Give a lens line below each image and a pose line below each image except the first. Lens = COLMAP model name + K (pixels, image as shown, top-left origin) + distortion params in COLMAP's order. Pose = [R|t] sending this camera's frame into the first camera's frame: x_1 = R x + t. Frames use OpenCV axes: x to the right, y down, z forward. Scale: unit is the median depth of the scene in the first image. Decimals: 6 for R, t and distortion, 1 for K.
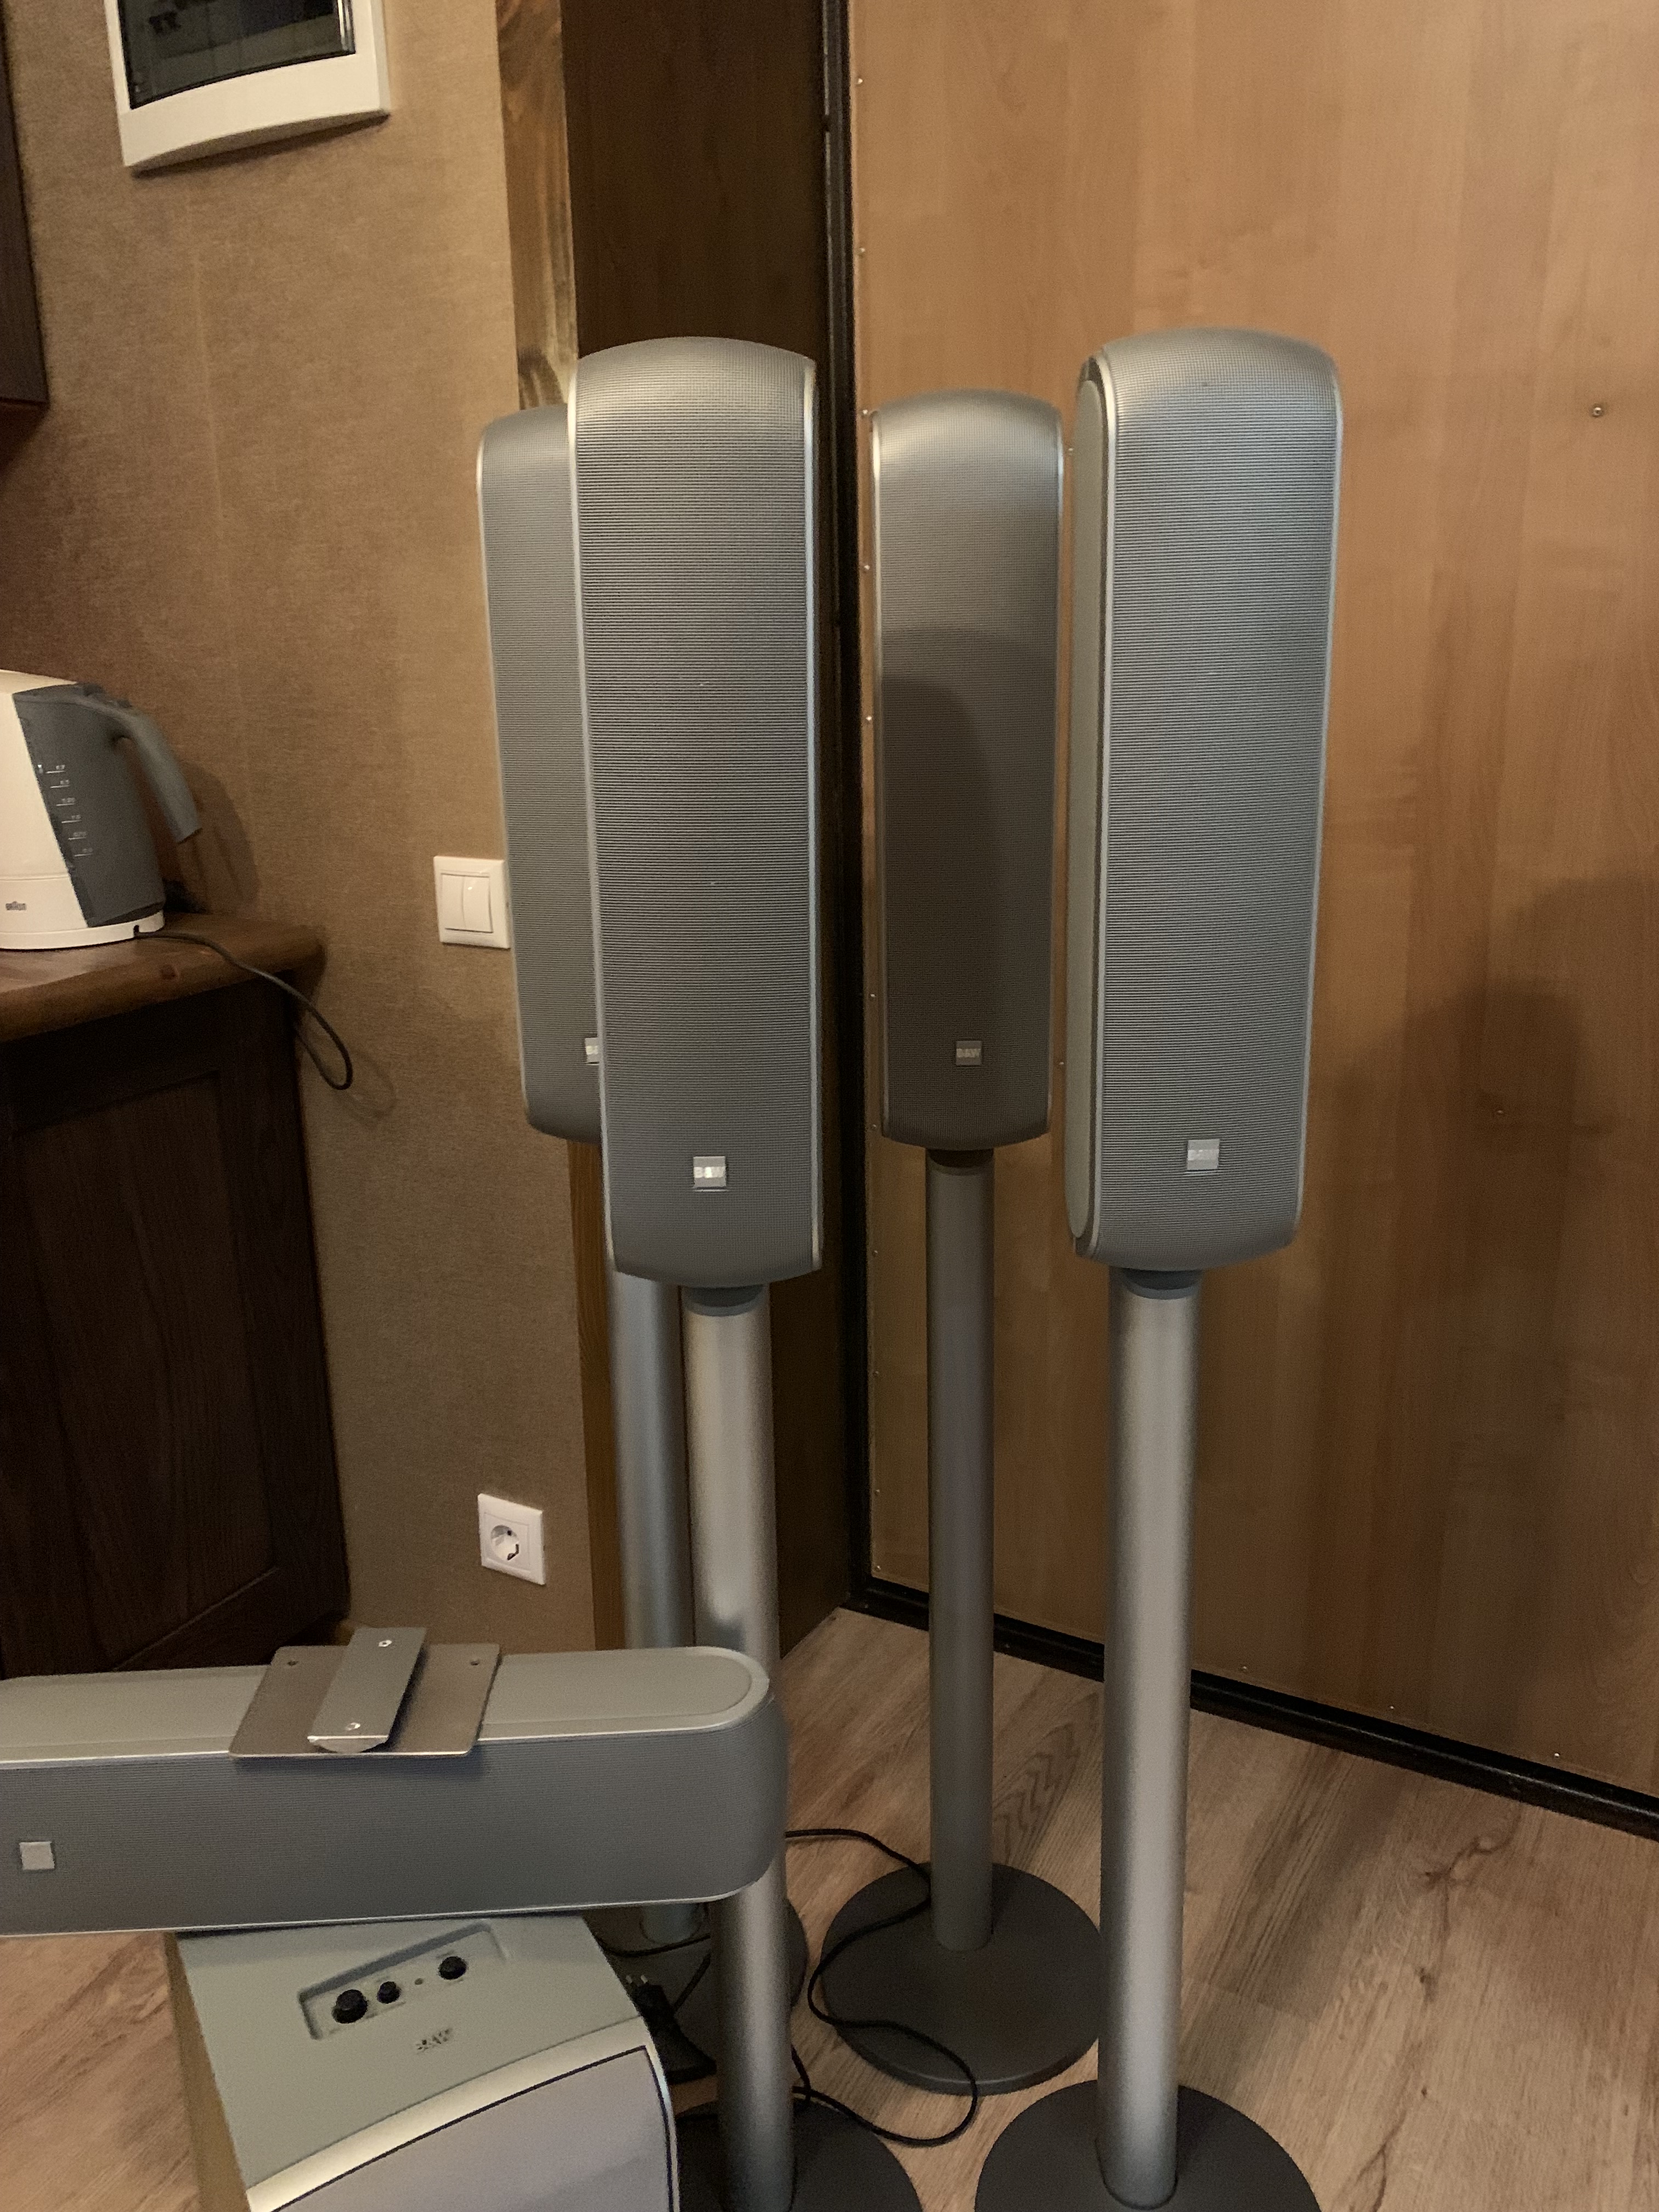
lens RADIAL K [[1711.7, 0, 848.9], [0, 1711.7, 1099.9], [0, 0, 1]] dist [0.025029, -0.019935]
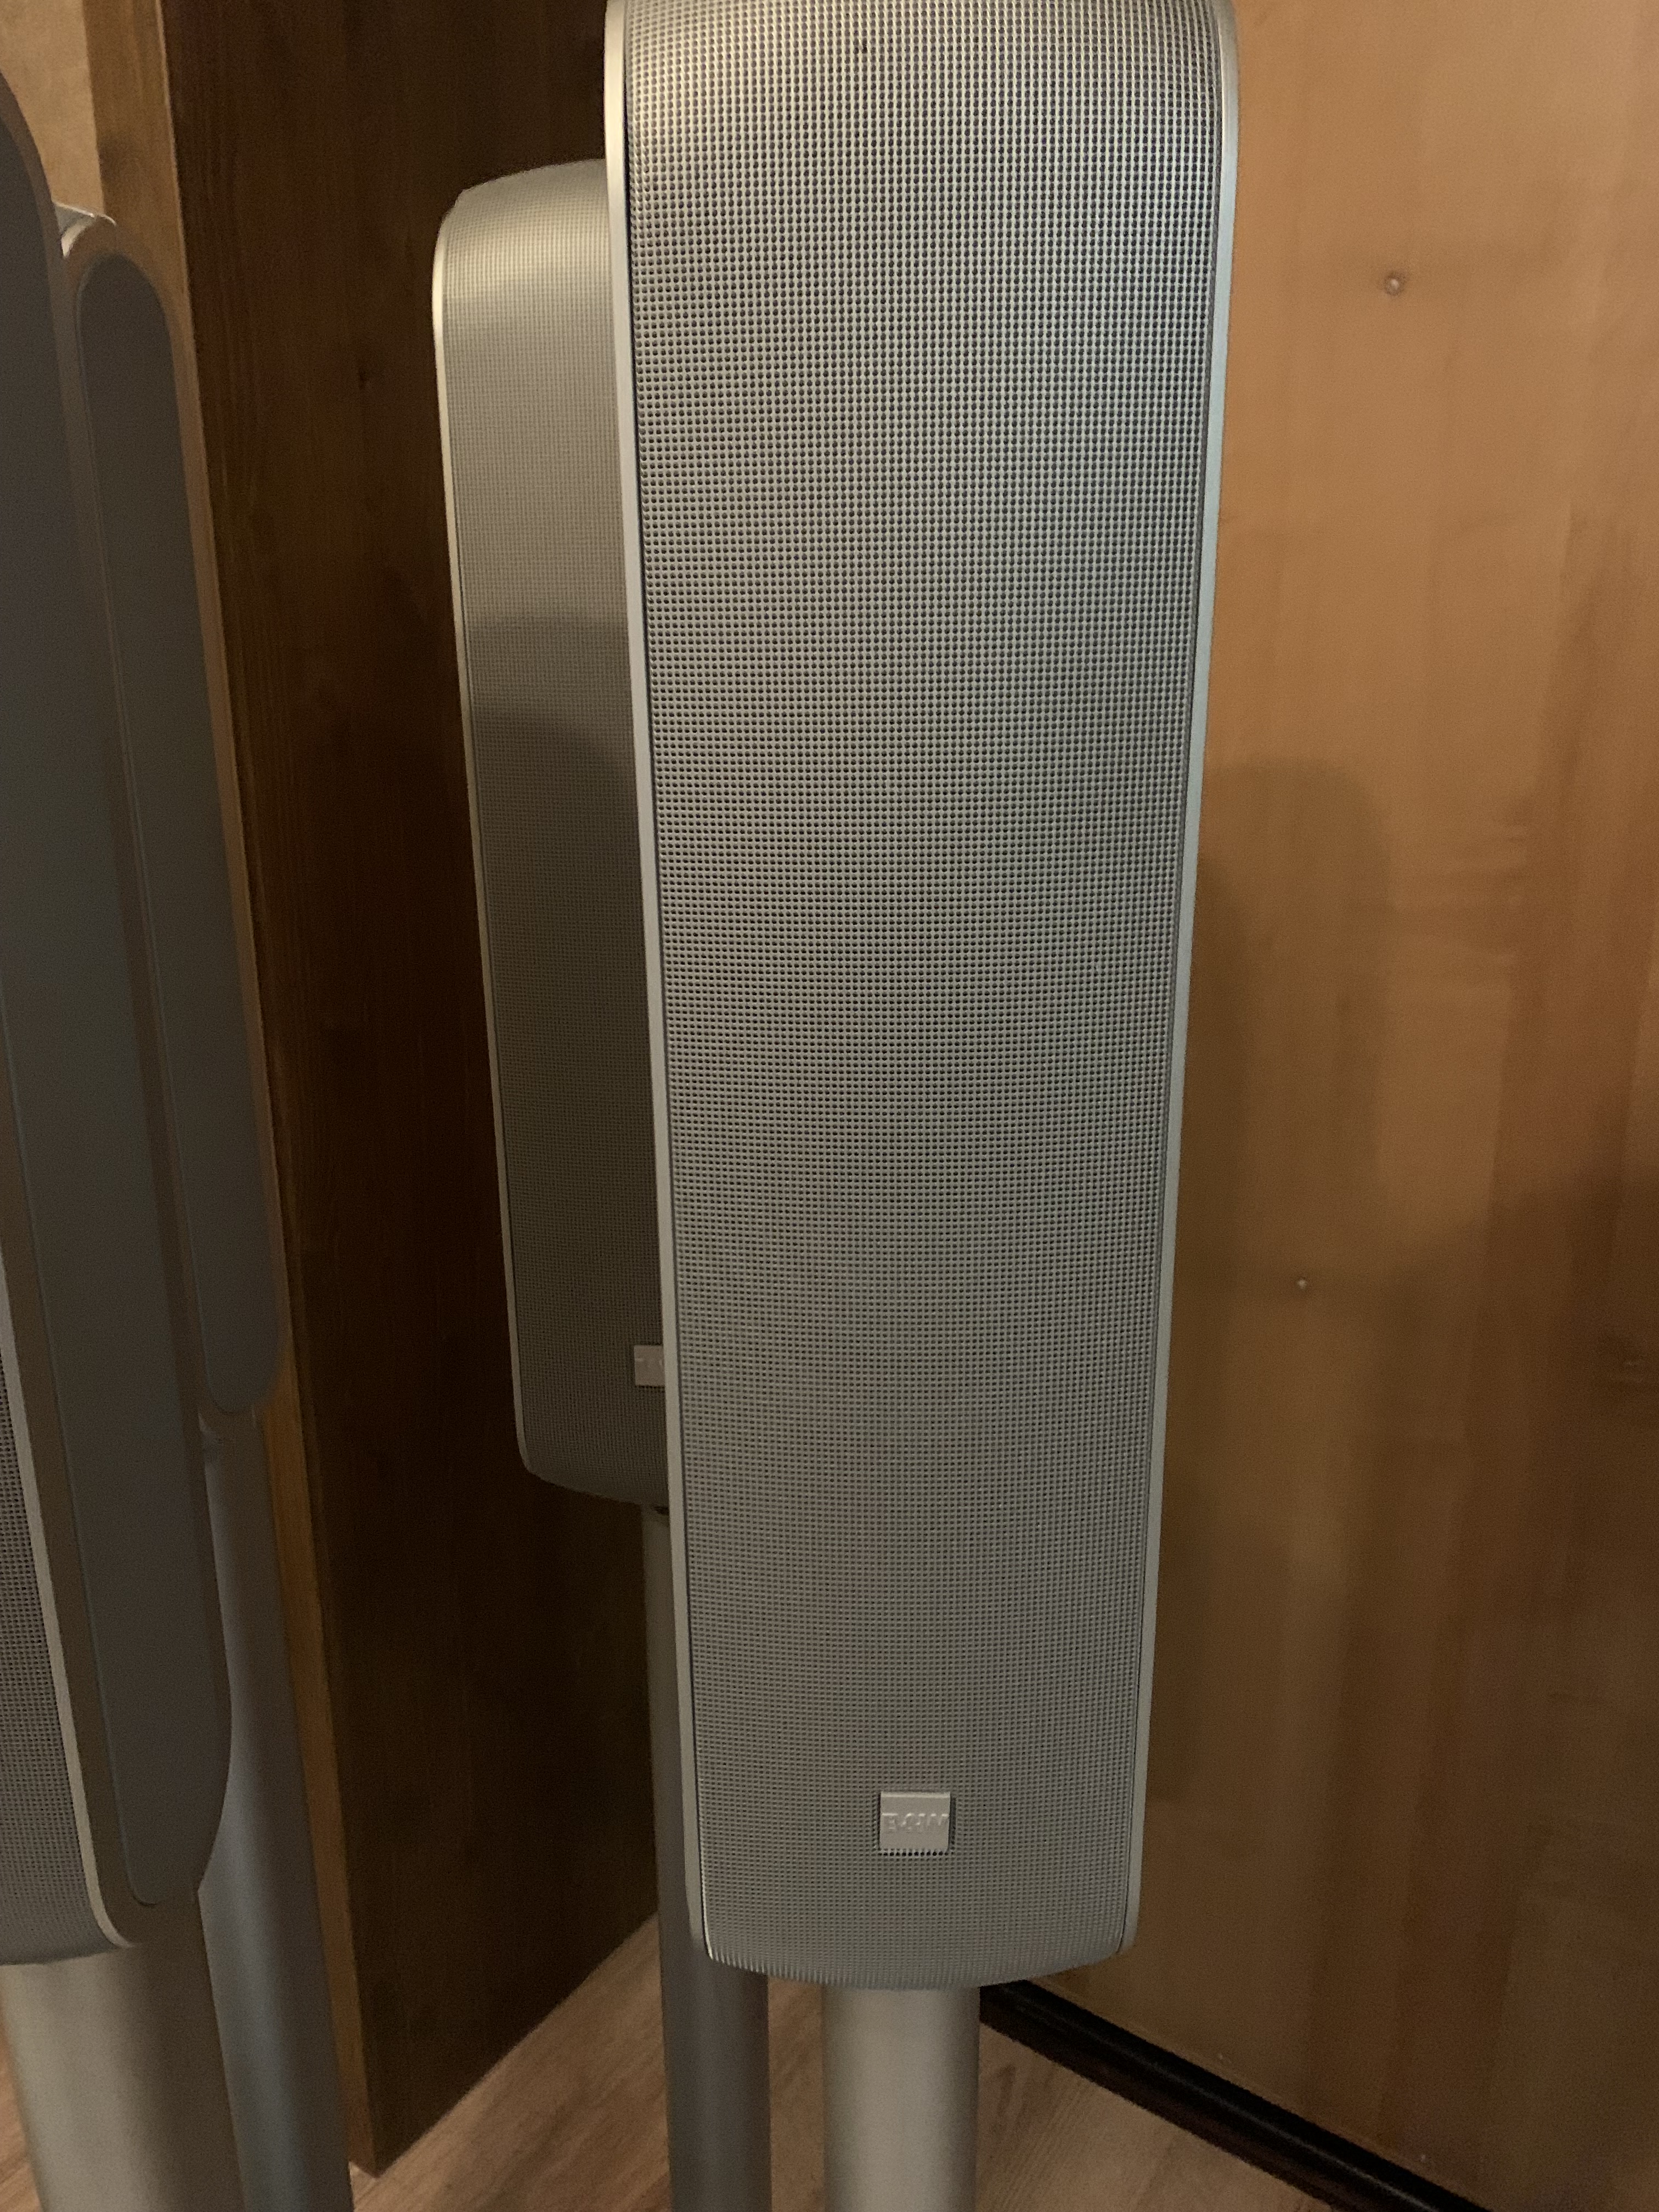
lens RADIAL K [[1711.7, 0, 823.1], [0, 1711.7, 1097.9], [0, 0, 1]] dist [0.025029, -0.019935]
pose [[0.994181, 0.042766, -0.098866, 0.156298], [-0.037018, 0.997556, 0.059259, -0.137428], [0.101159, -0.055254, 0.993335, 0.381917]]
